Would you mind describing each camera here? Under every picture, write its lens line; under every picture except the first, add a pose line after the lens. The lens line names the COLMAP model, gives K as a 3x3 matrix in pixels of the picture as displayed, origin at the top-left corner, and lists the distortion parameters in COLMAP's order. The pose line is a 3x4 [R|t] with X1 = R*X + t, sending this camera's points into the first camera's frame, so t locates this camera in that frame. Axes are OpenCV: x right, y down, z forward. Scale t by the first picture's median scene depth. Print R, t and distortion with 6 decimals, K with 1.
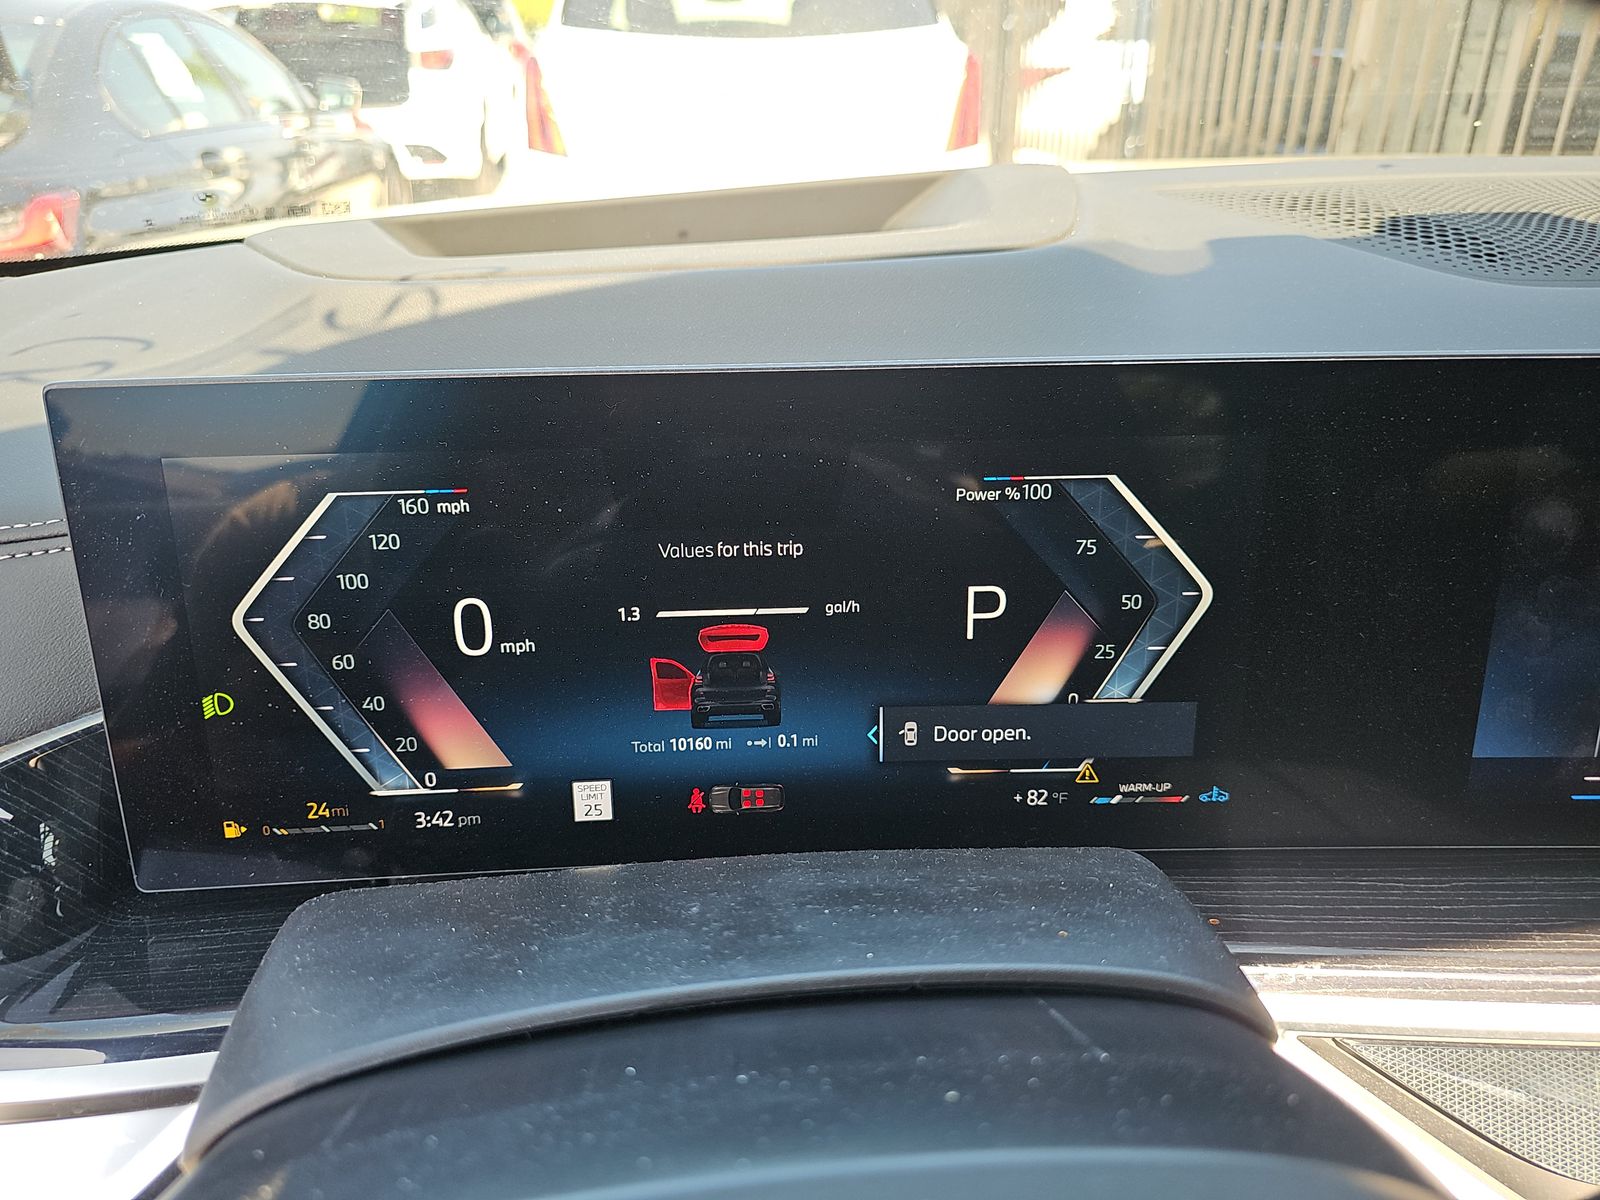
lens RADIAL K [[1062.4, 0, 771.1], [0, 1062.4, 595.3], [0, 0, 1]] dist [0.006151, -0.027809]
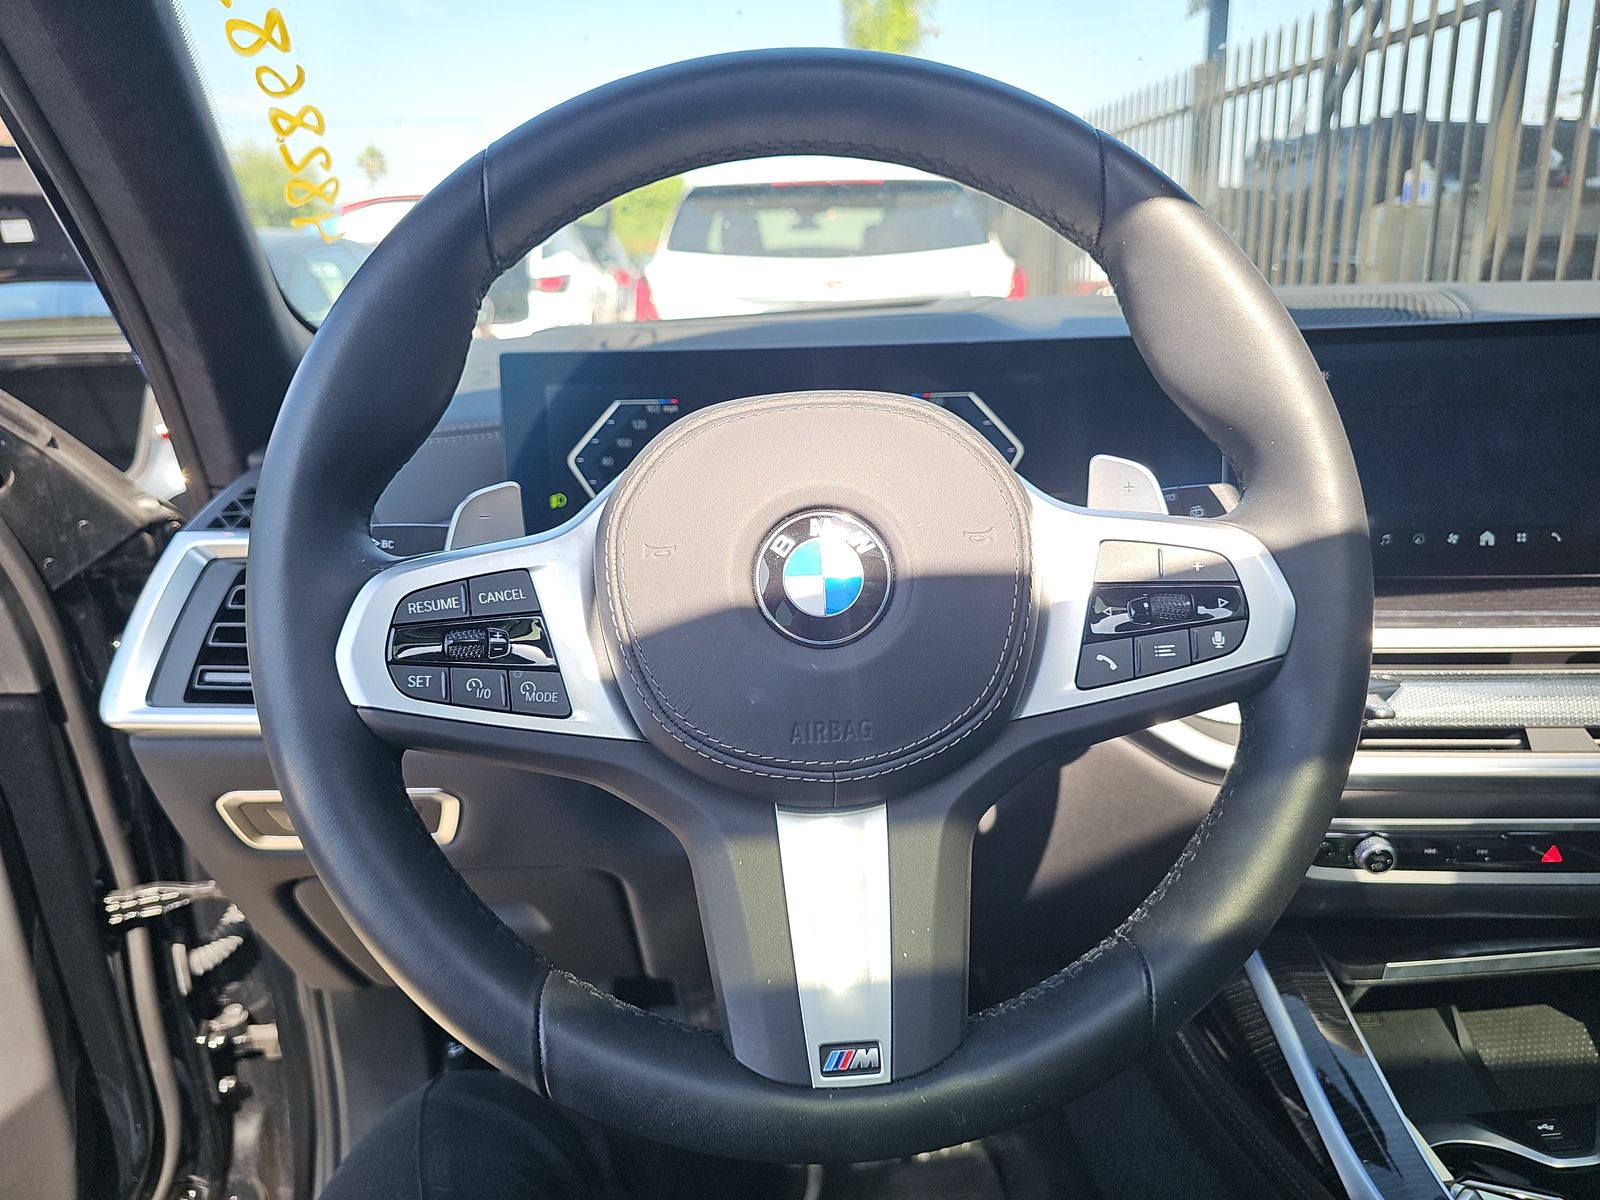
lens RADIAL K [[1069.8, 0, 800.0], [0, 1069.8, 600.0], [0, 0, 1]] dist [0.034752, -0.042637]
pose [[0.998794, -0.003678, -0.048951, 0.011022], [-0.005326, 0.983183, -0.182544, 0.096159], [0.048799, 0.182584, 0.981978, -0.149755]]
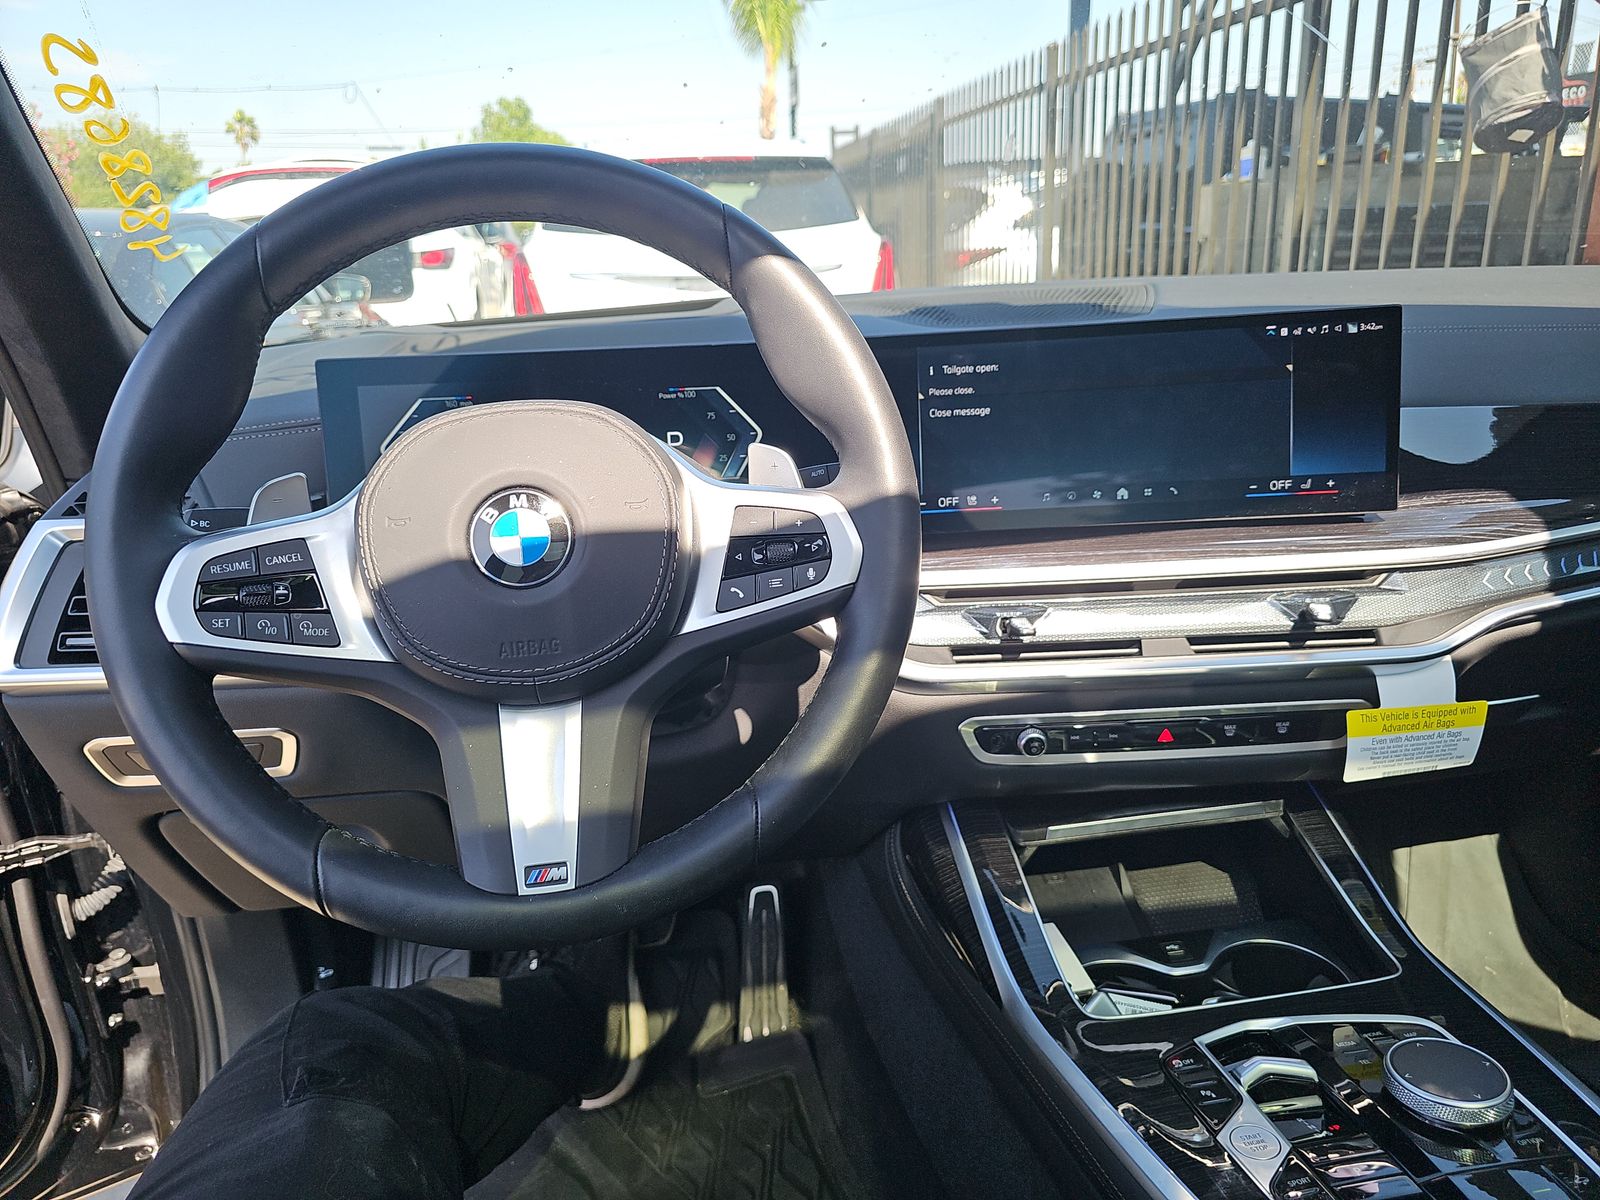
lens RADIAL K [[1069.9, 0, 799.6], [0, 1069.9, 595.7], [0, 0, 1]] dist [0.030309, -0.027455]
pose [[0.998772, -0.039060, 0.030475, 0.057885], [0.043368, 0.986700, -0.156663, 0.113141], [-0.023950, 0.157792, 0.987182, -0.213108]]
